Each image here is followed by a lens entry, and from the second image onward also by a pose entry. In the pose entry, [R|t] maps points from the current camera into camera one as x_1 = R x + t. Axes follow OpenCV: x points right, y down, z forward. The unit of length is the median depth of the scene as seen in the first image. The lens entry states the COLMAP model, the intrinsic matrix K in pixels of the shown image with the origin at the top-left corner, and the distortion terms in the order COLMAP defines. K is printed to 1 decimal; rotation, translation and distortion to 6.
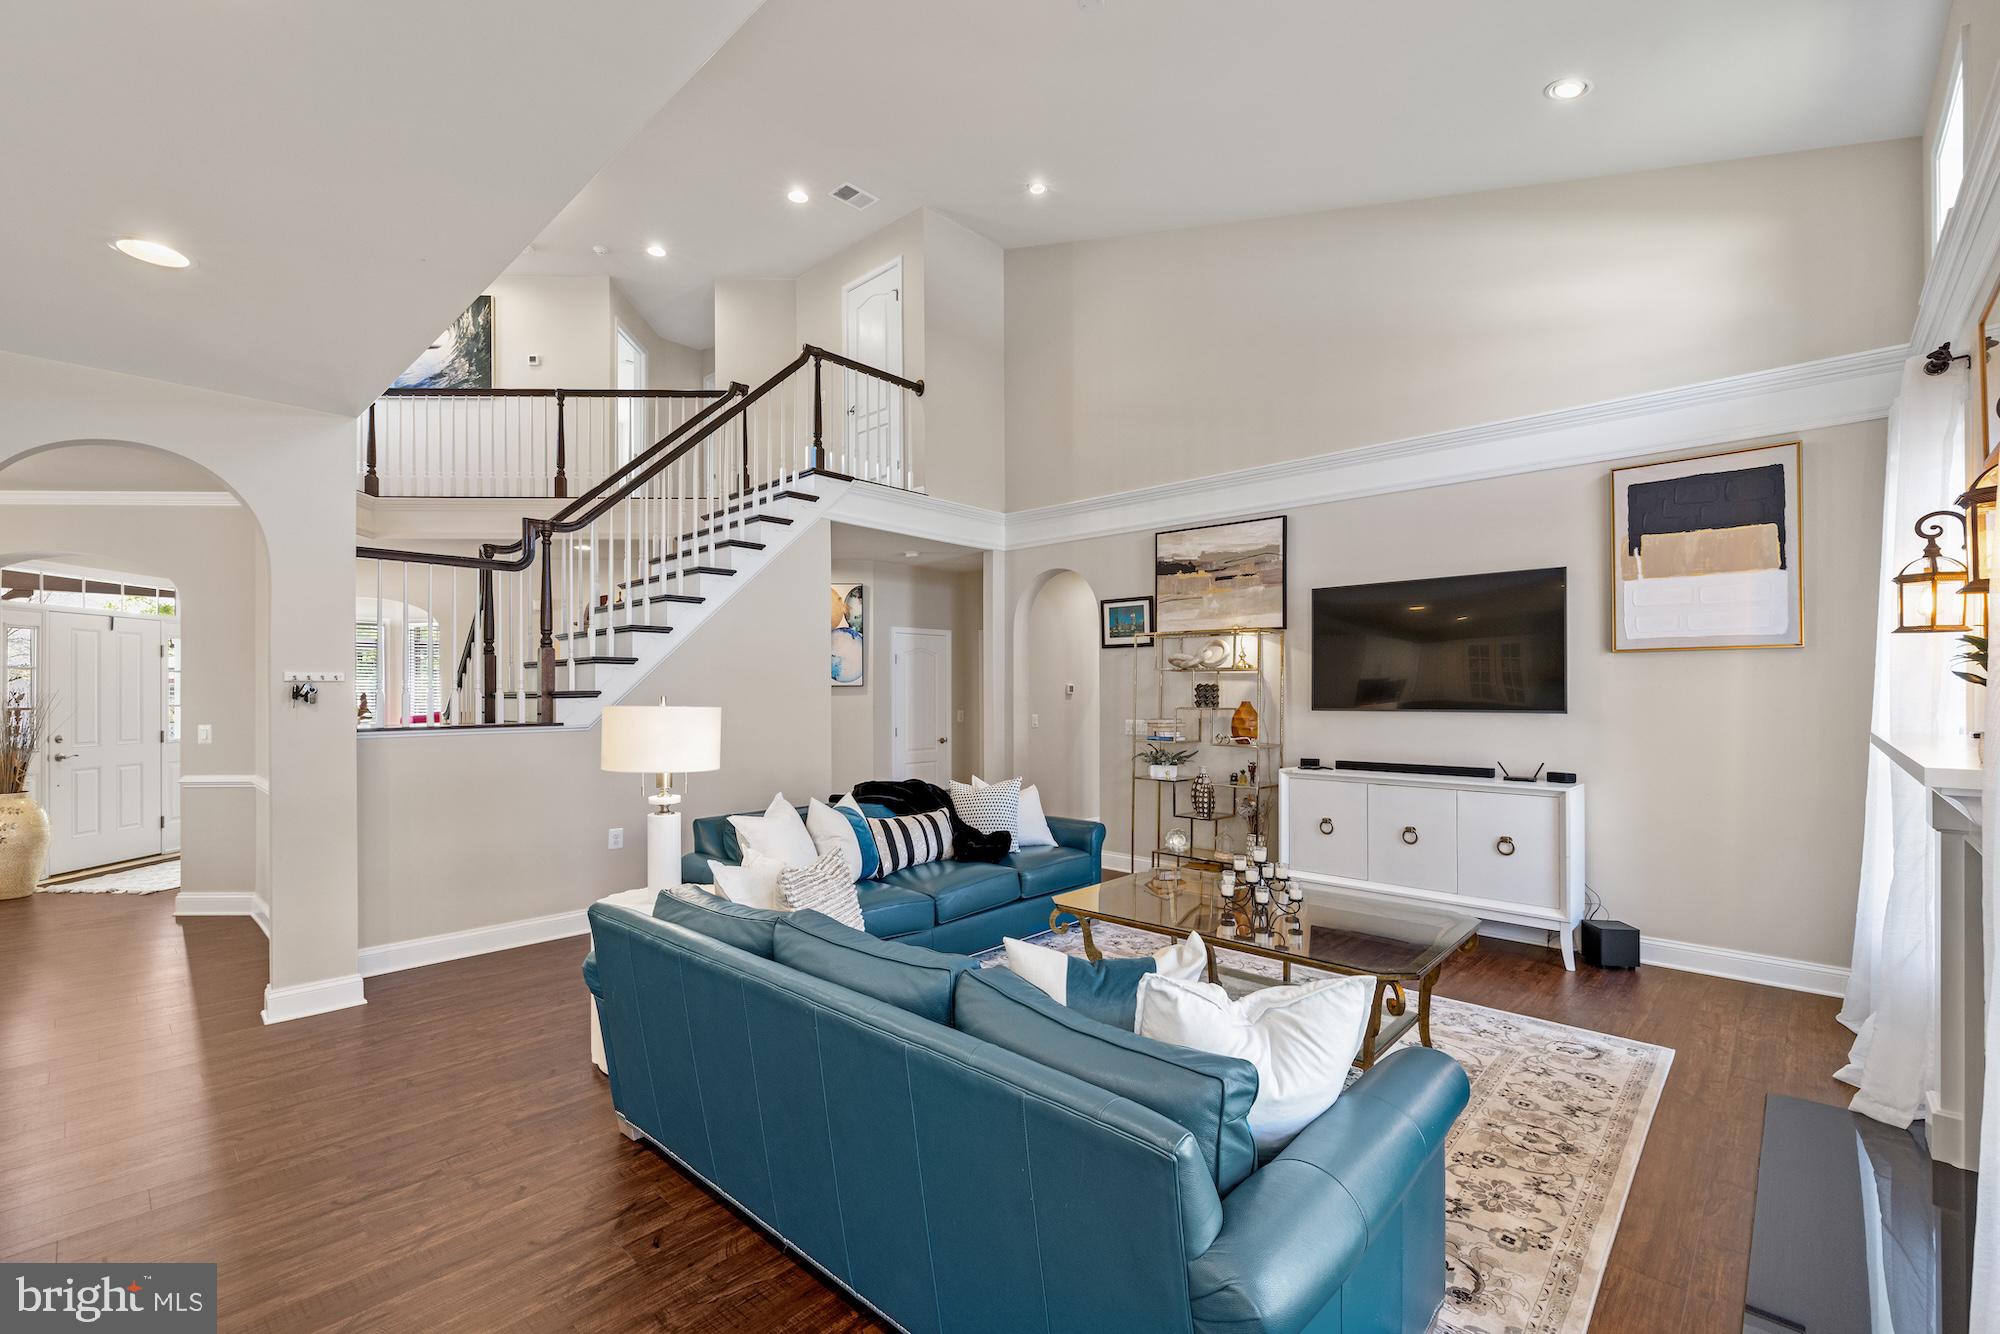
lens RADIAL K [[861.9, 0, 985.7], [0, 861.9, 689.0], [0, 0, 1]] dist [0.002167, 0.000000]
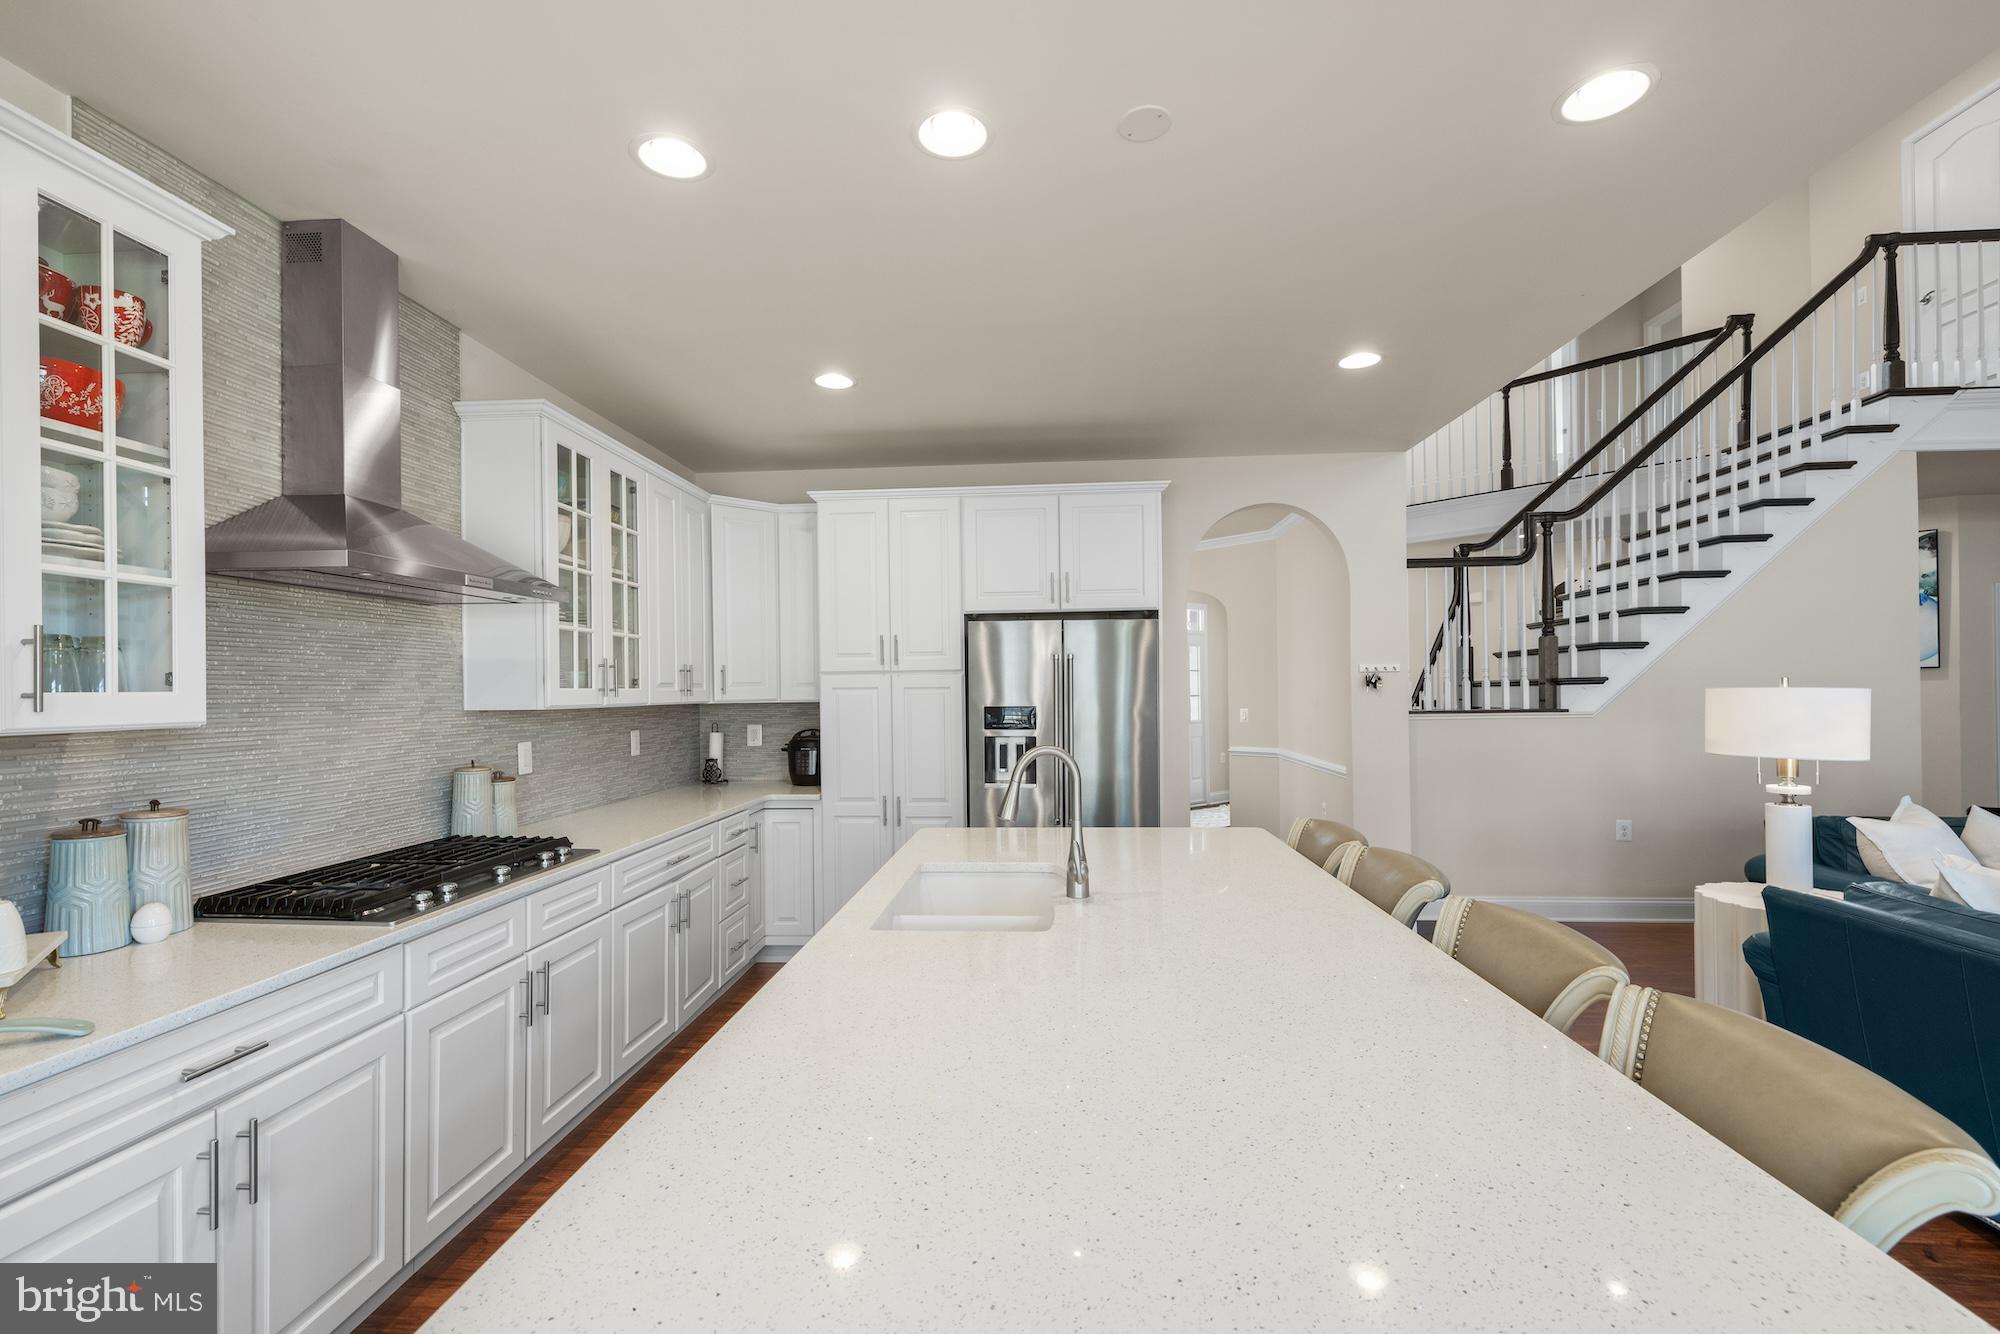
lens RADIAL K [[861.9, 0, 985.7], [0, 861.9, 689.0], [0, 0, 1]] dist [0.002167, 0.000000]
pose [[0.626446, -0.007513, -0.779429, -0.106945], [0.013485, 0.999908, 0.001201, 0.004616], [0.779349, -0.011263, 0.626489, -0.141643]]
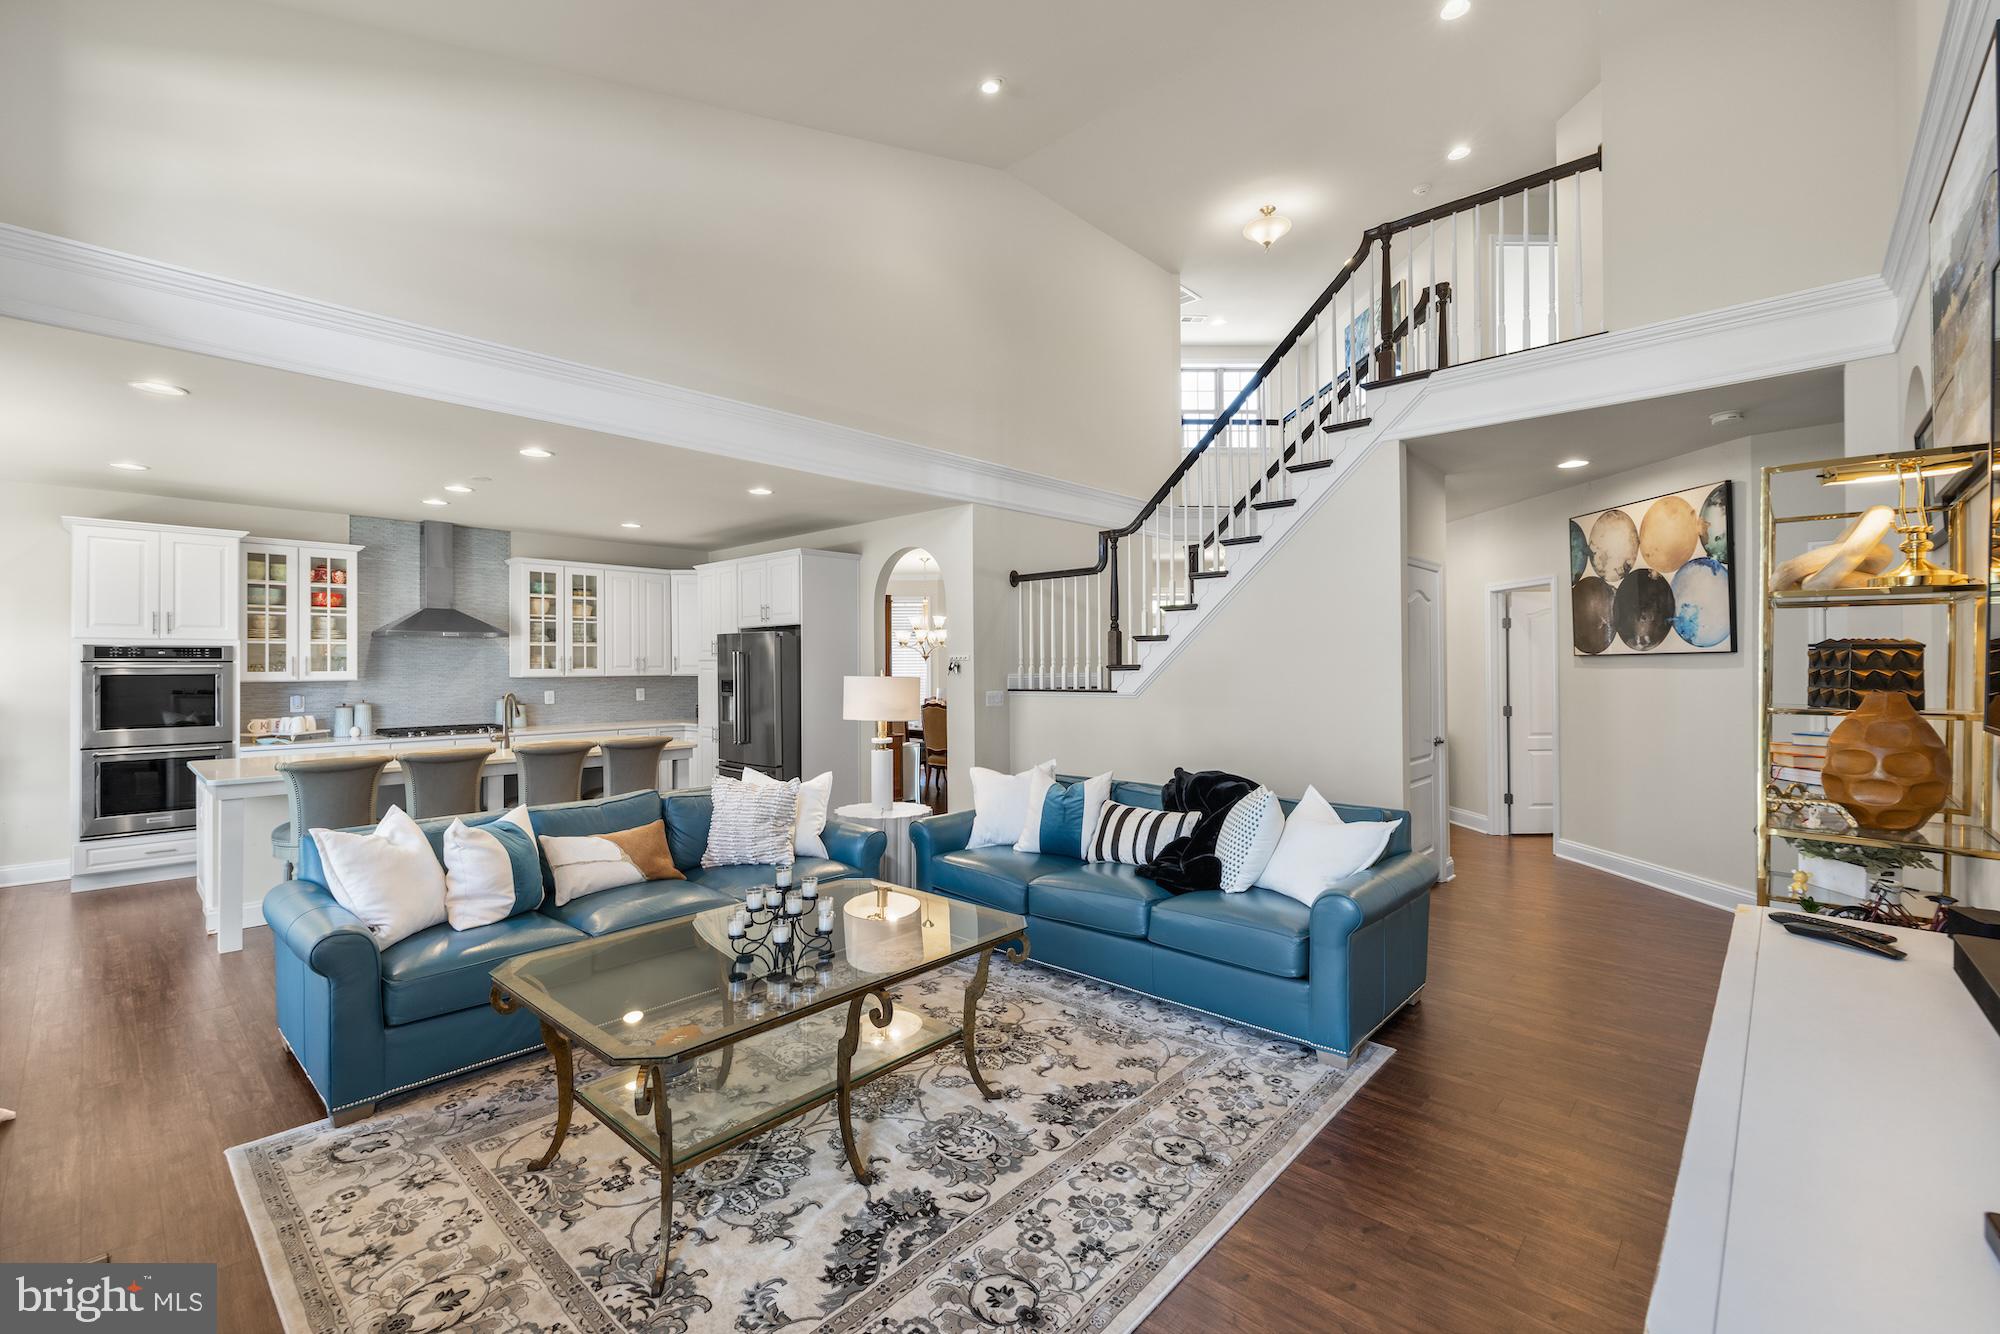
lens RADIAL K [[843.4, 0, 966.0], [0, 843.4, 663.7], [0, 0, 1]] dist [0.002125, 0.000149]
pose [[-0.006488, -0.001432, -0.999978, 0.607206], [0.008693, 0.999961, -0.001489, 0.000904], [0.999941, -0.008702, -0.006475, 0.657879]]
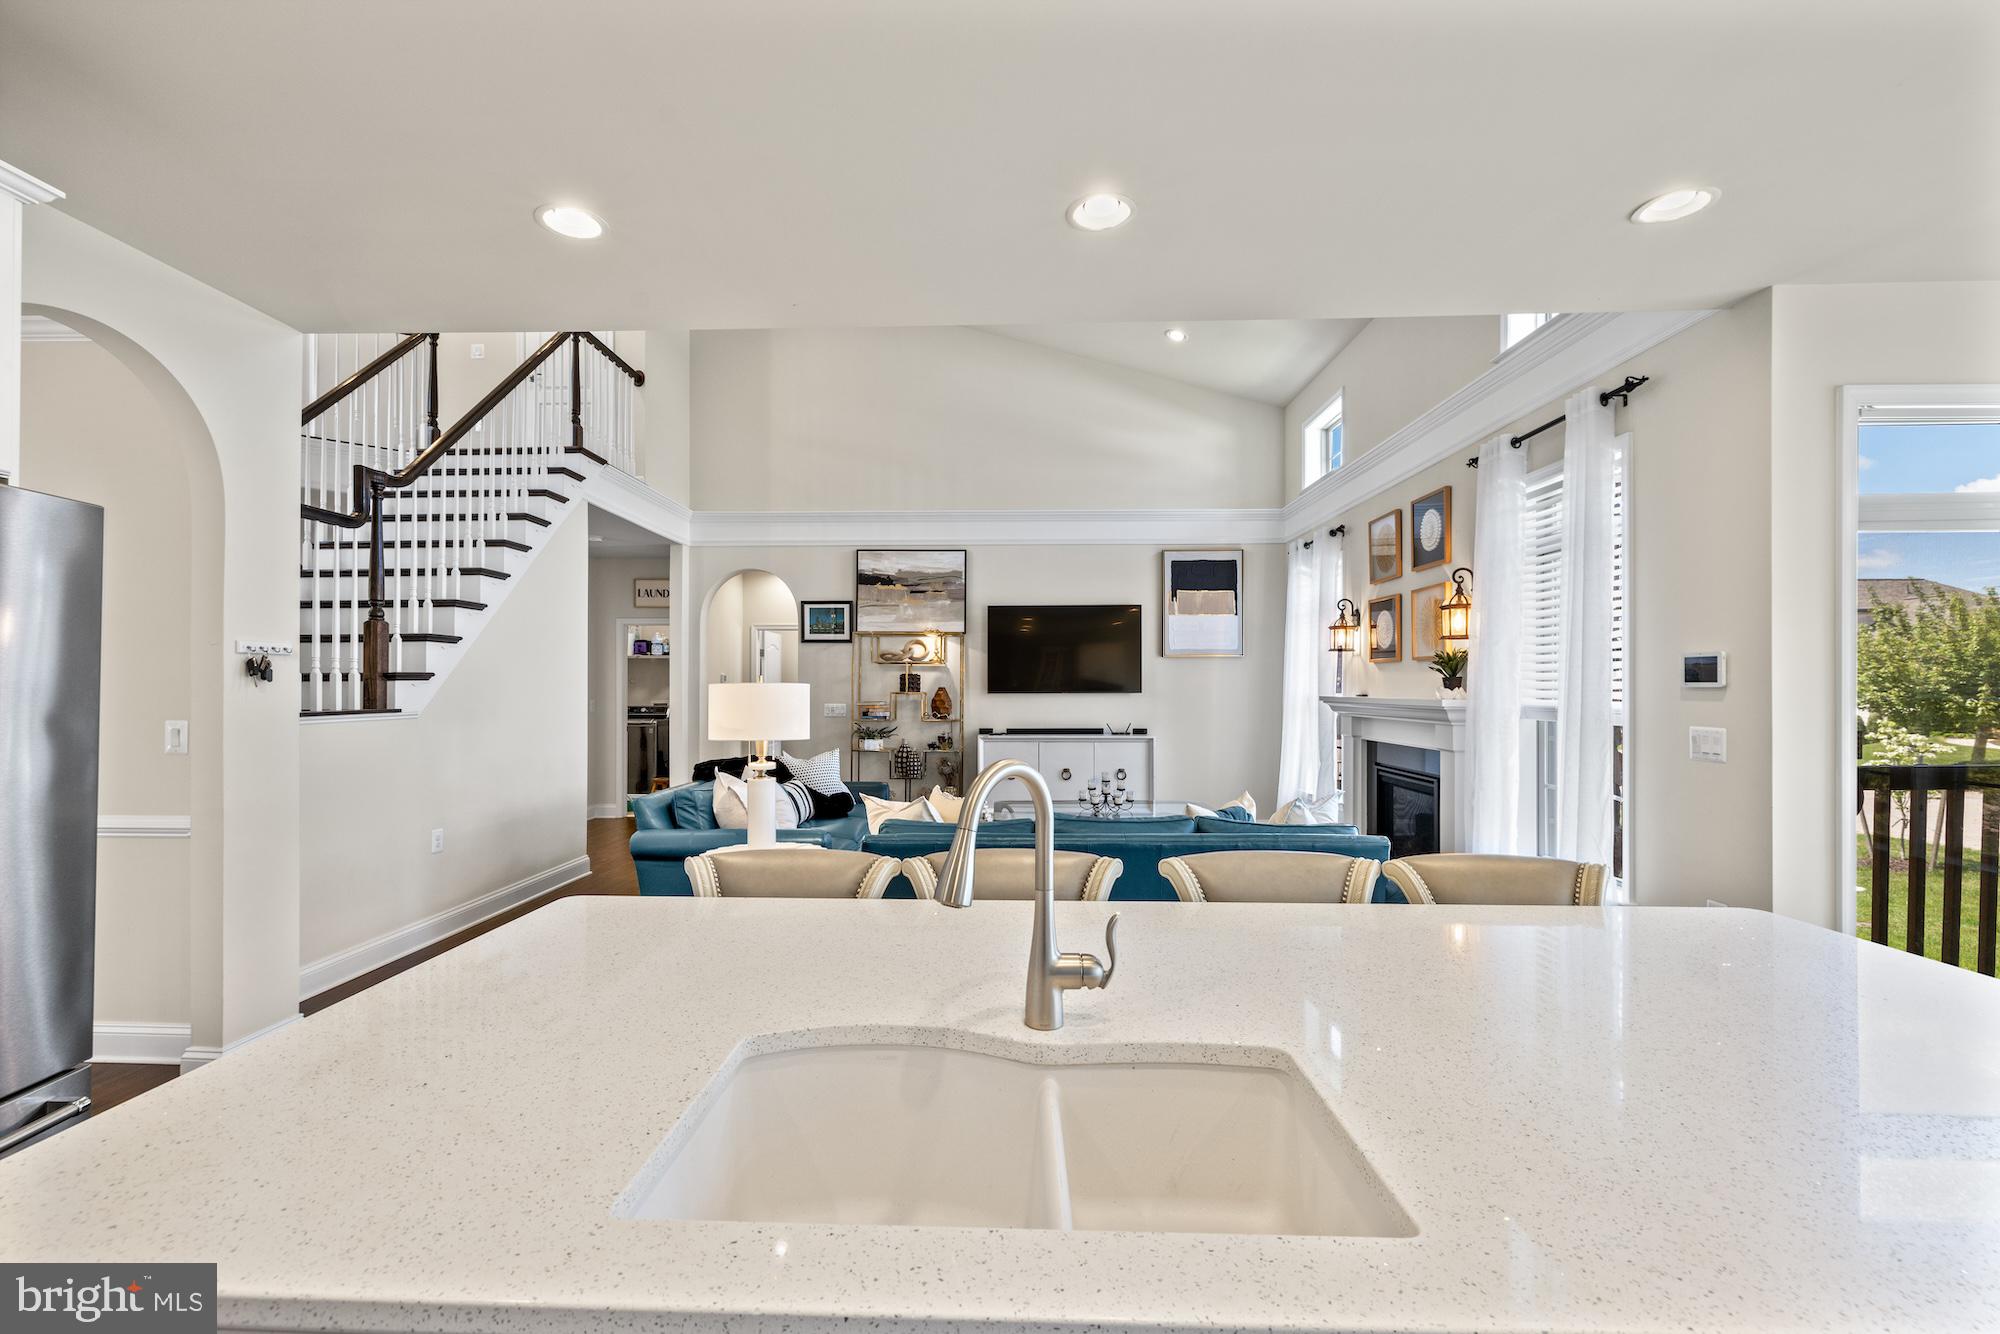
lens RADIAL K [[861.9, 0, 985.7], [0, 861.9, 689.0], [0, 0, 1]] dist [0.002167, 0.000000]
pose [[0.745410, -0.000019, 0.666606, -0.524758], [-0.001518, 0.999997, 0.001726, 0.014606], [-0.666604, -0.002298, 0.745408, -0.029970]]
